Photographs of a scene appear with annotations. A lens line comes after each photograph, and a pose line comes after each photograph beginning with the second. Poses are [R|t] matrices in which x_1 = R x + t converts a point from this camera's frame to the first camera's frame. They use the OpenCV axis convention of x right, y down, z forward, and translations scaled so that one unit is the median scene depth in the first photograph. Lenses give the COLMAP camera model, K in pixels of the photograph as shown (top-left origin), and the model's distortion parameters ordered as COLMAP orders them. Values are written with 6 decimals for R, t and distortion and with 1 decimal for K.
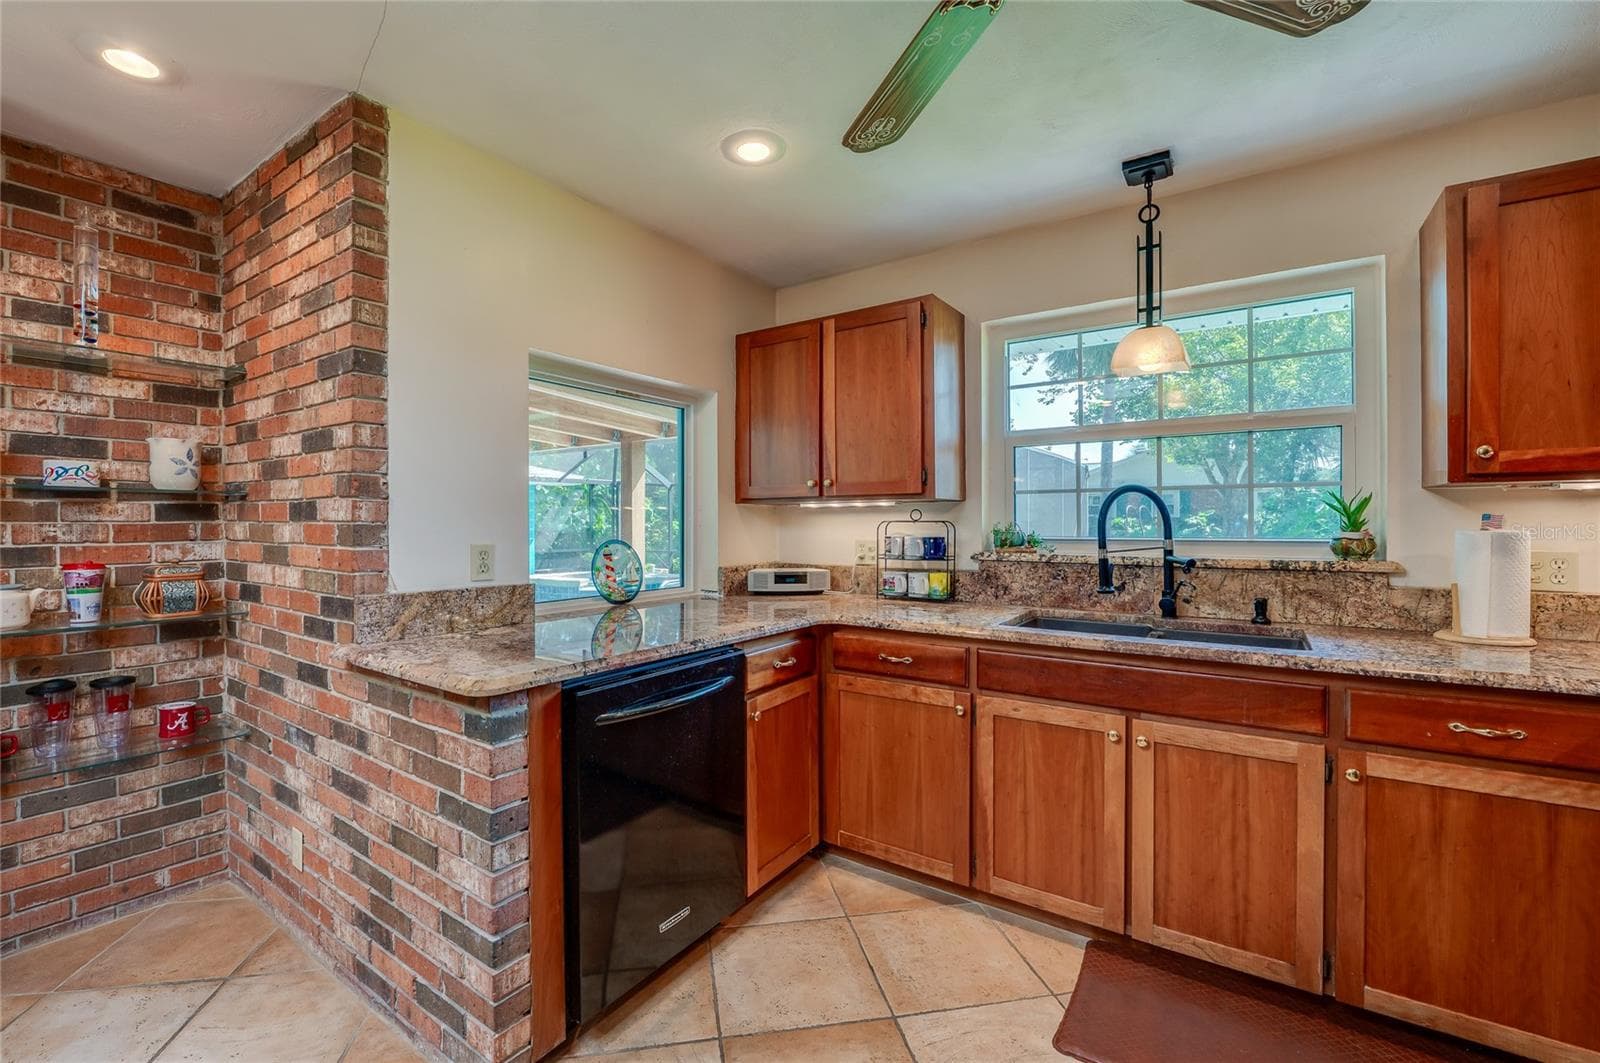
lens RADIAL K [[568.2, 0, 803.4], [0, 568.2, 527.8], [0, 0, 1]] dist [-0.006667, 0.000026]
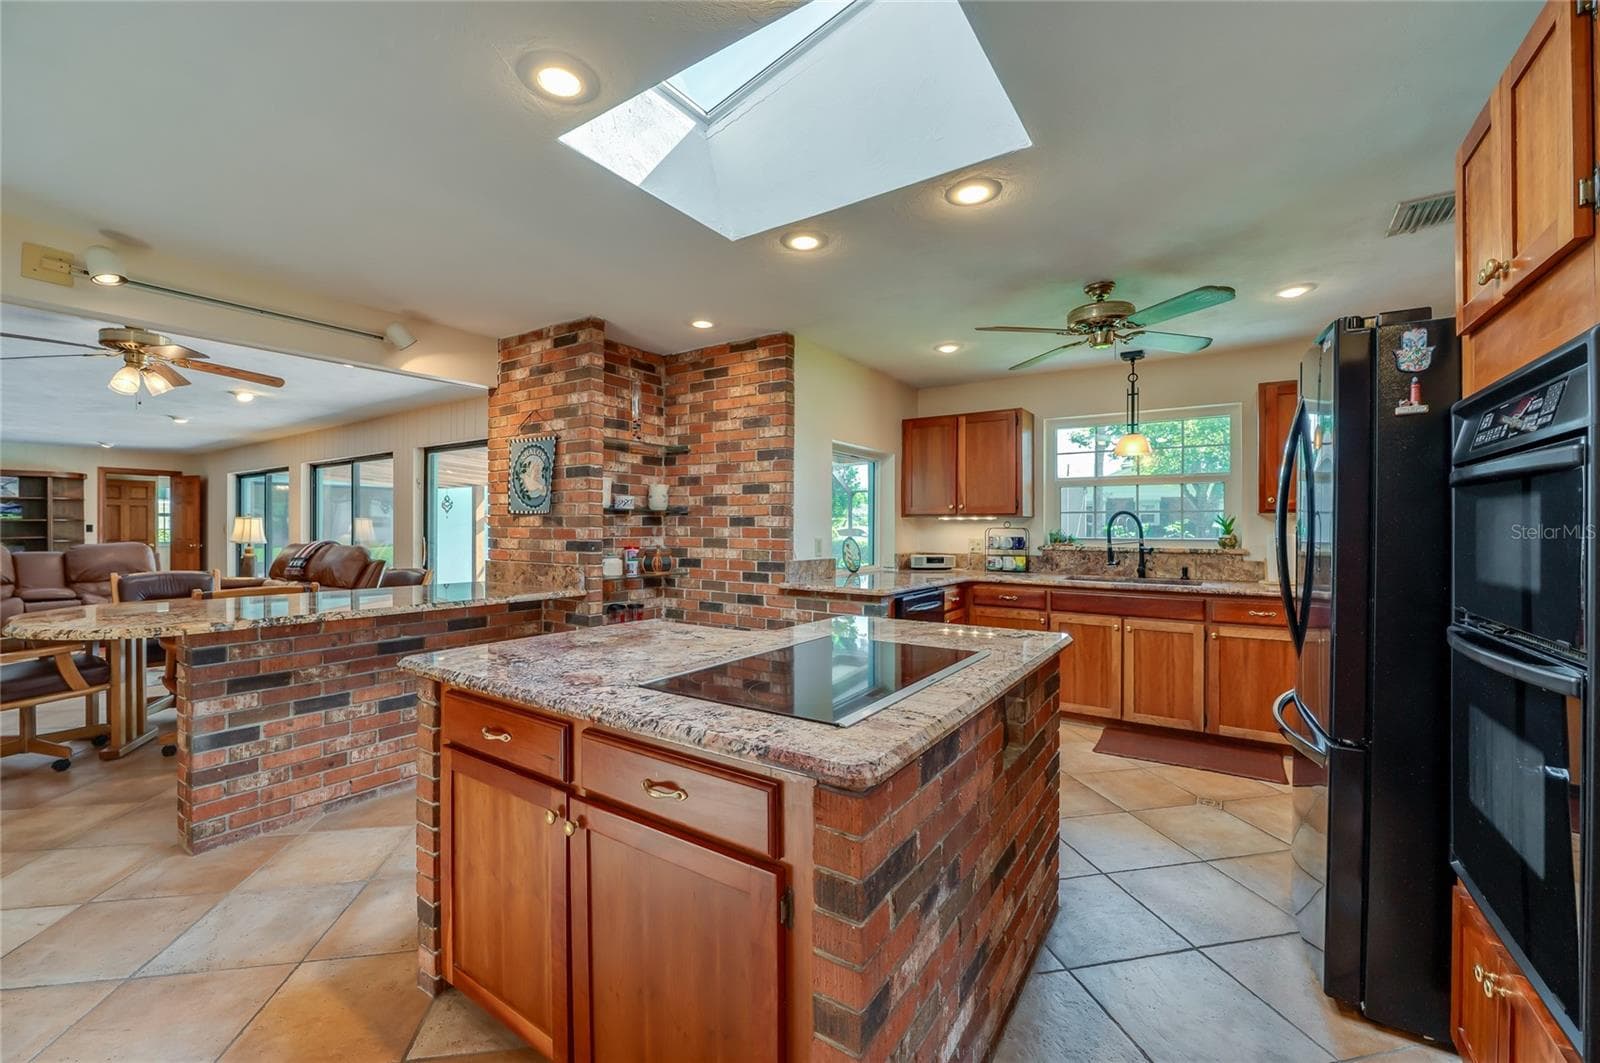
lens RADIAL K [[640.9, 0, 800.0], [0, 640.9, 531.5], [0, 0, 1]] dist [0.001360, 0.000034]
pose [[0.997576, 0.005881, 0.069336, -0.751231], [-0.005639, 0.999977, -0.003679, 0.012566], [-0.069357, 0.003279, 0.997587, -1.233670]]
